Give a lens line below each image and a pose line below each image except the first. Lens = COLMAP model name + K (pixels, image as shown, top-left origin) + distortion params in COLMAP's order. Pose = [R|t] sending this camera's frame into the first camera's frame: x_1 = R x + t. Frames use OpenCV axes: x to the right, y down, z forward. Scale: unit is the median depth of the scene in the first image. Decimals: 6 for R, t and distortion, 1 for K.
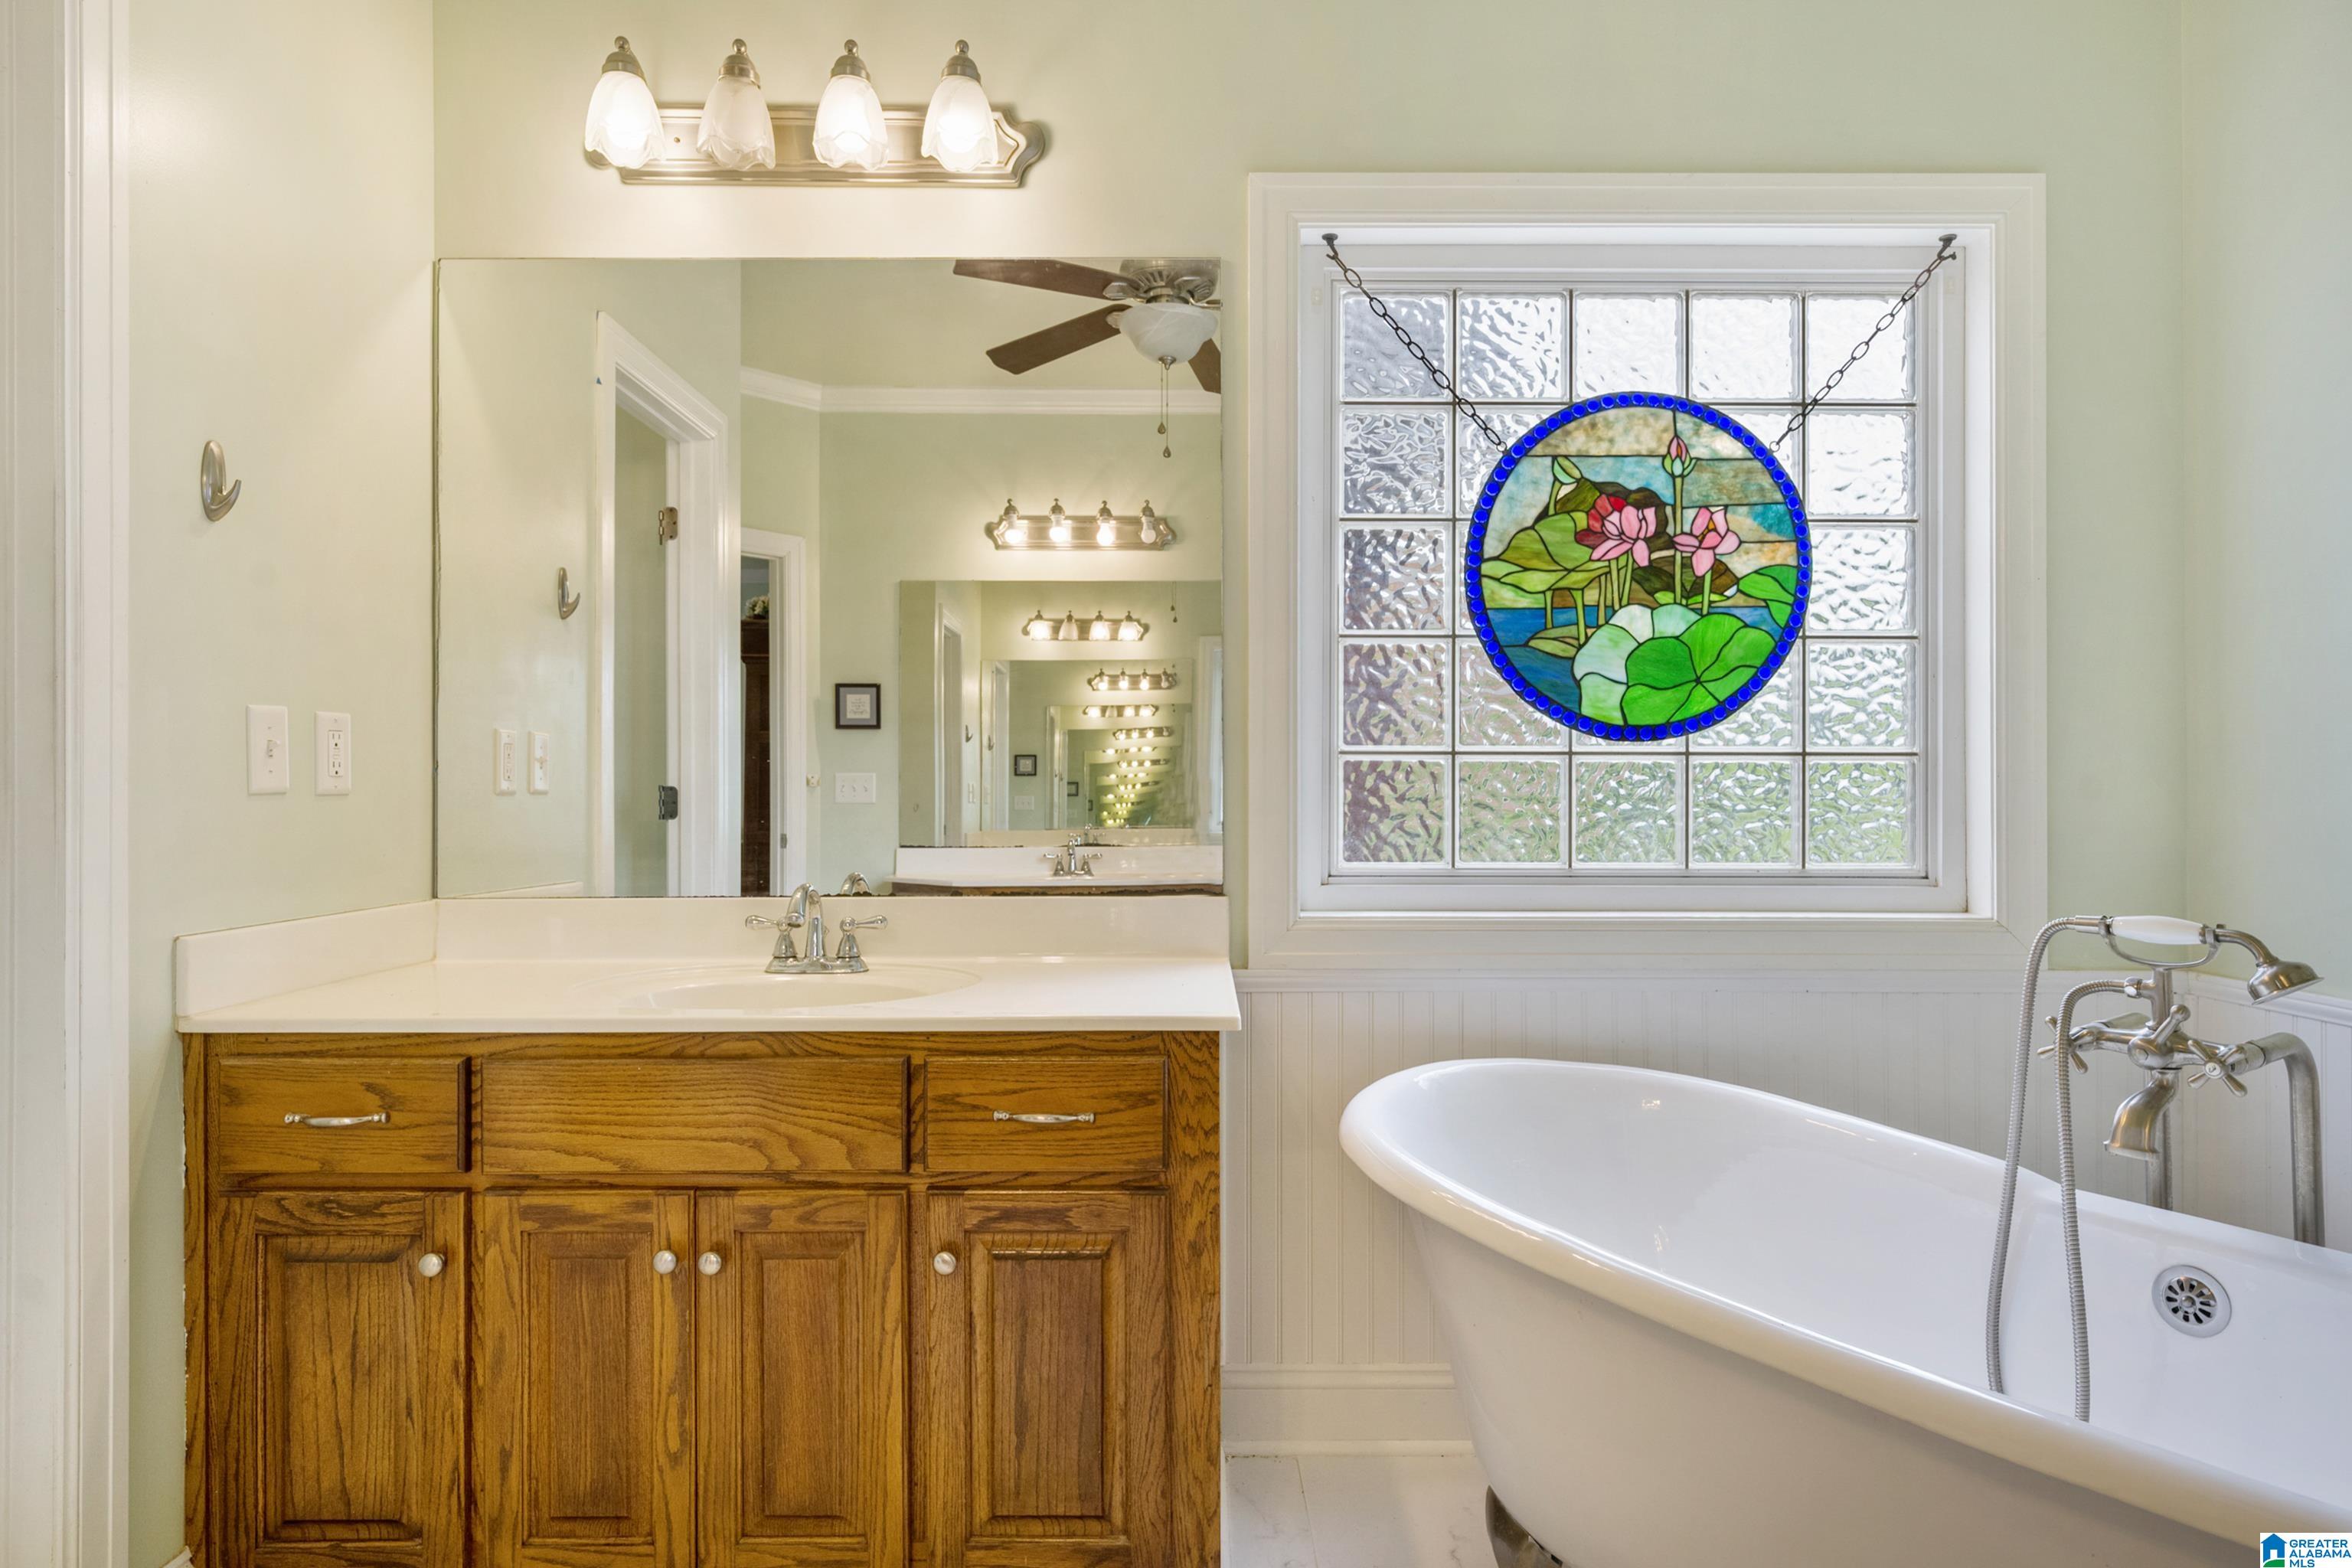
lens RADIAL K [[1335.2, 0, 1180.7], [0, 1335.2, 788.8], [0, 0, 1]] dist [0.001432, 0.000442]
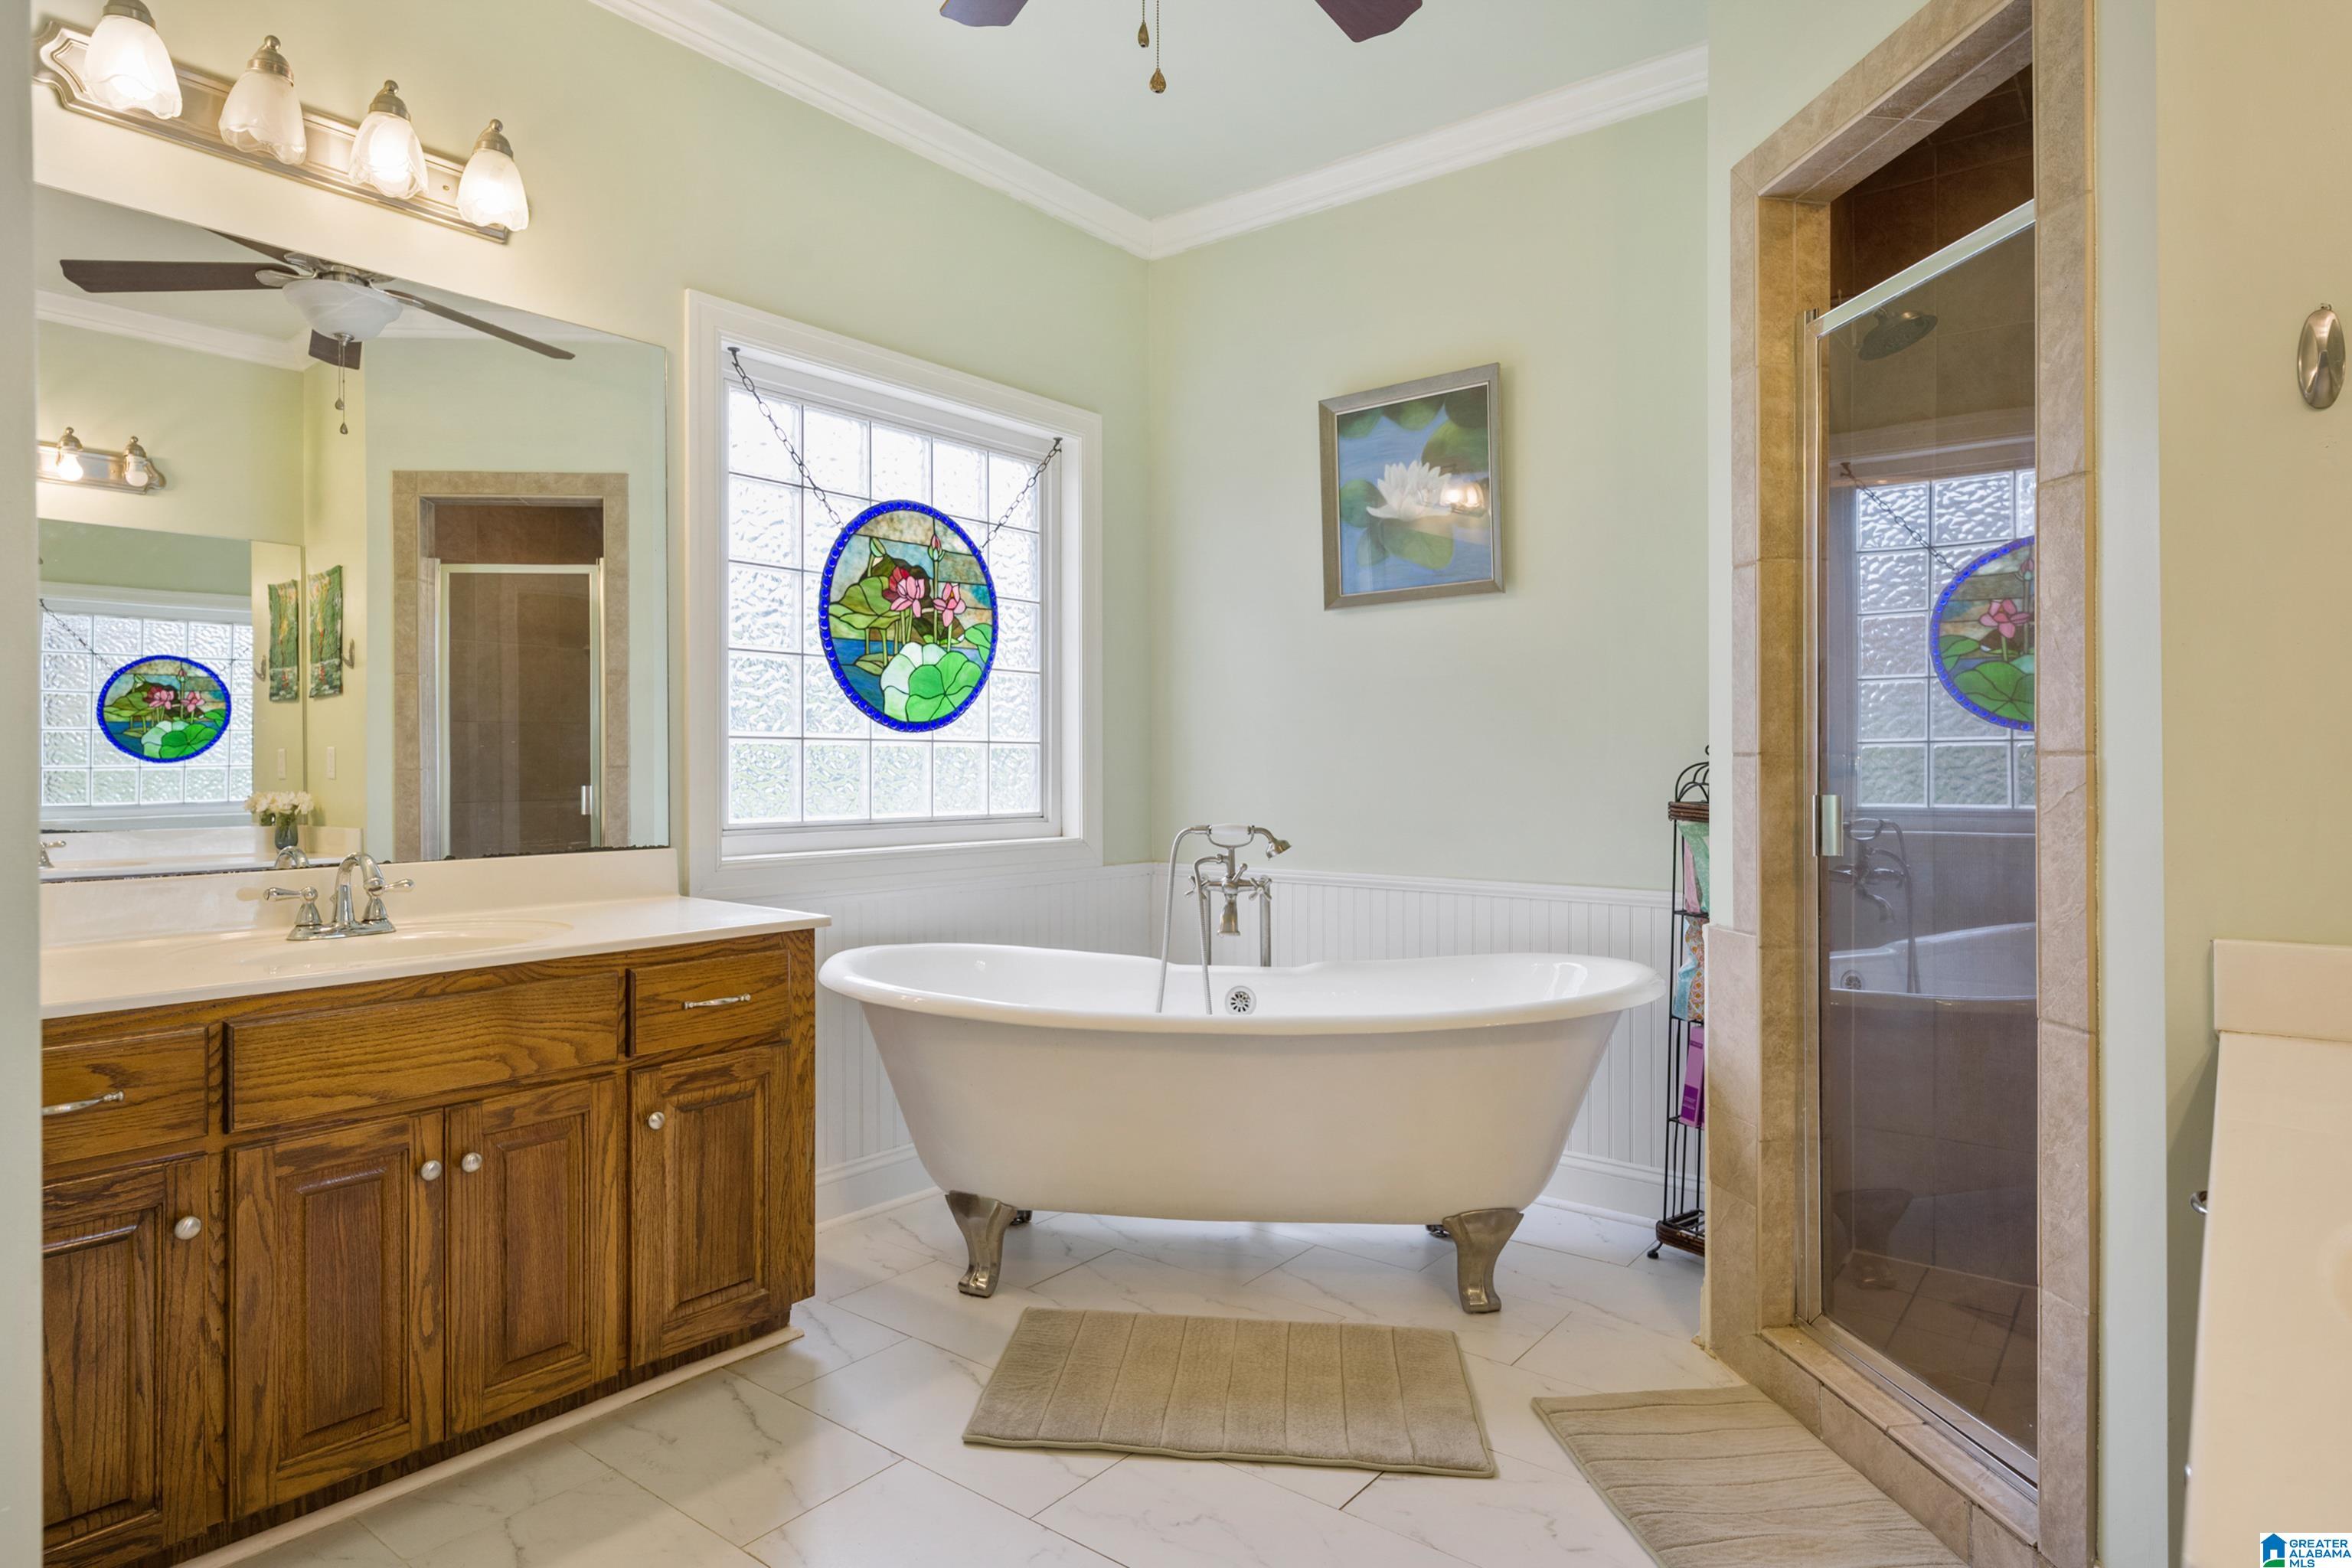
lens RADIAL K [[1268.3, 0, 1176.6], [0, 1268.3, 774.0], [0, 0, 1]] dist [0.001120, -0.002116]
pose [[0.637043, -0.006821, 0.770798, -0.798872], [0.001834, 0.999971, 0.007332, 0.001754], [-0.770826, -0.003257, 0.637037, -0.198841]]
